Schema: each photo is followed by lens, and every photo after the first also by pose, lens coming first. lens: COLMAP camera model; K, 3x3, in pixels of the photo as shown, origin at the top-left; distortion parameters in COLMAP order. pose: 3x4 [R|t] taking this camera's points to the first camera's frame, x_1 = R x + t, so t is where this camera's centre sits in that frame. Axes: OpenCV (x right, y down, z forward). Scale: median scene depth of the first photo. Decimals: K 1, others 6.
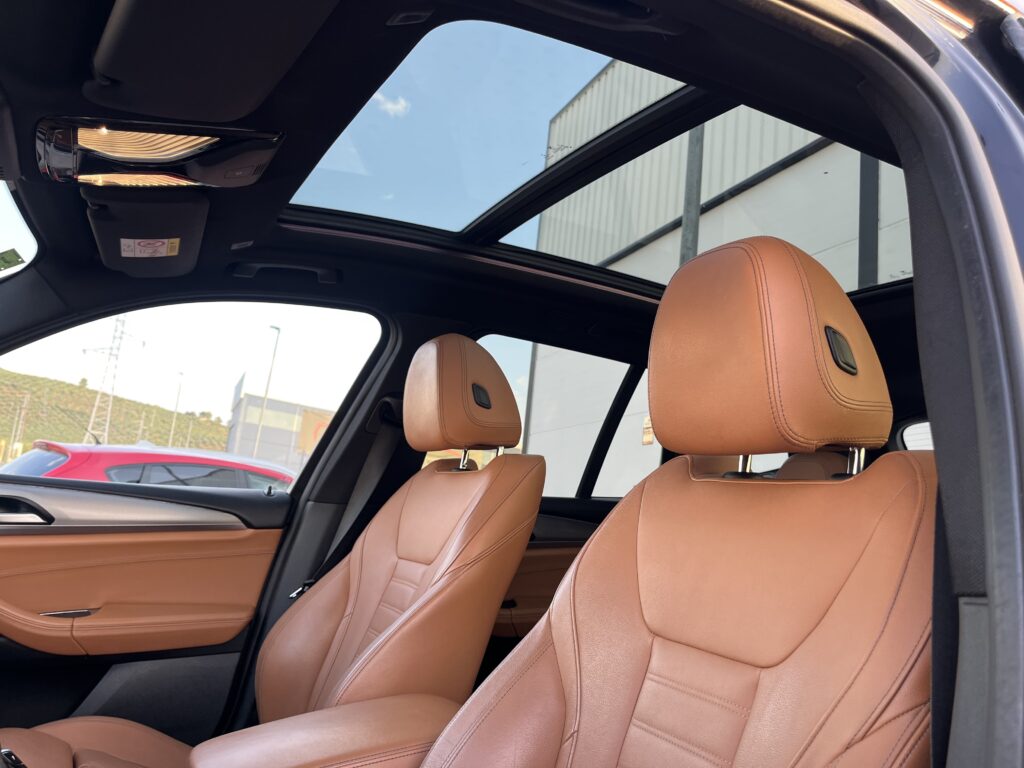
lens RADIAL K [[777.1, 0, 516.8], [0, 777.1, 394.3], [0, 0, 1]] dist [0.072136, -0.105353]
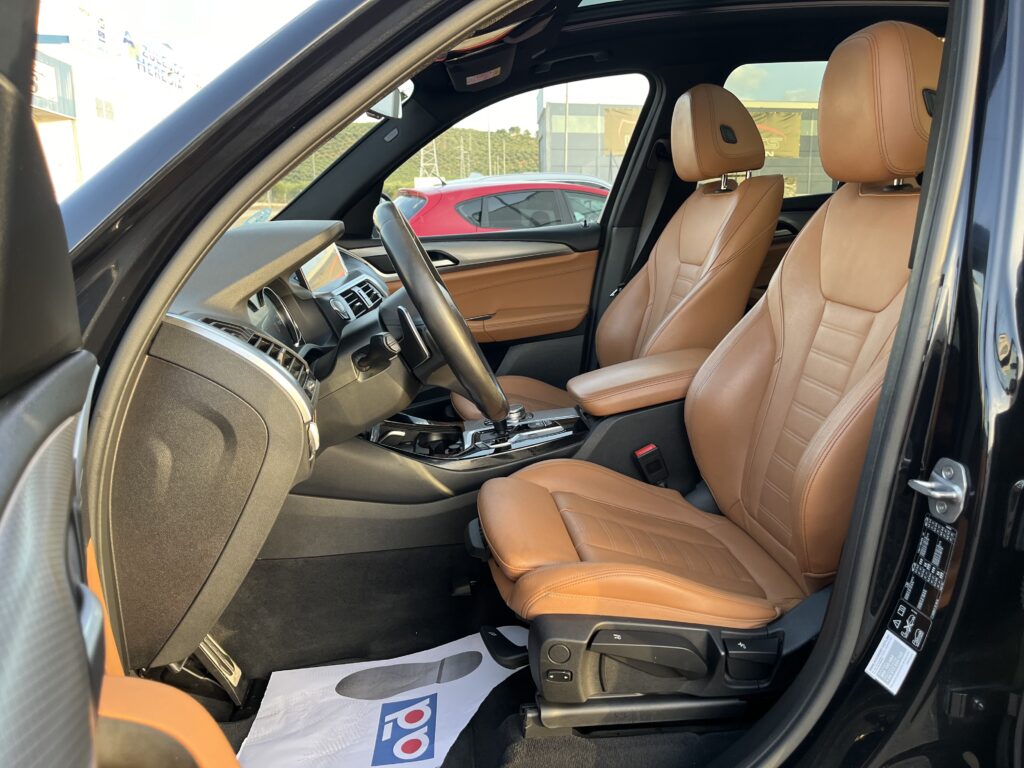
lens RADIAL K [[777.1, 0, 515.3], [0, 777.1, 383.0], [0, 0, 1]] dist [0.072136, -0.105353]
pose [[0.914779, -0.044664, -0.401477, 0.119905], [0.188245, 0.926491, 0.325851, -0.093792], [0.357412, -0.373657, 0.855942, -0.352913]]
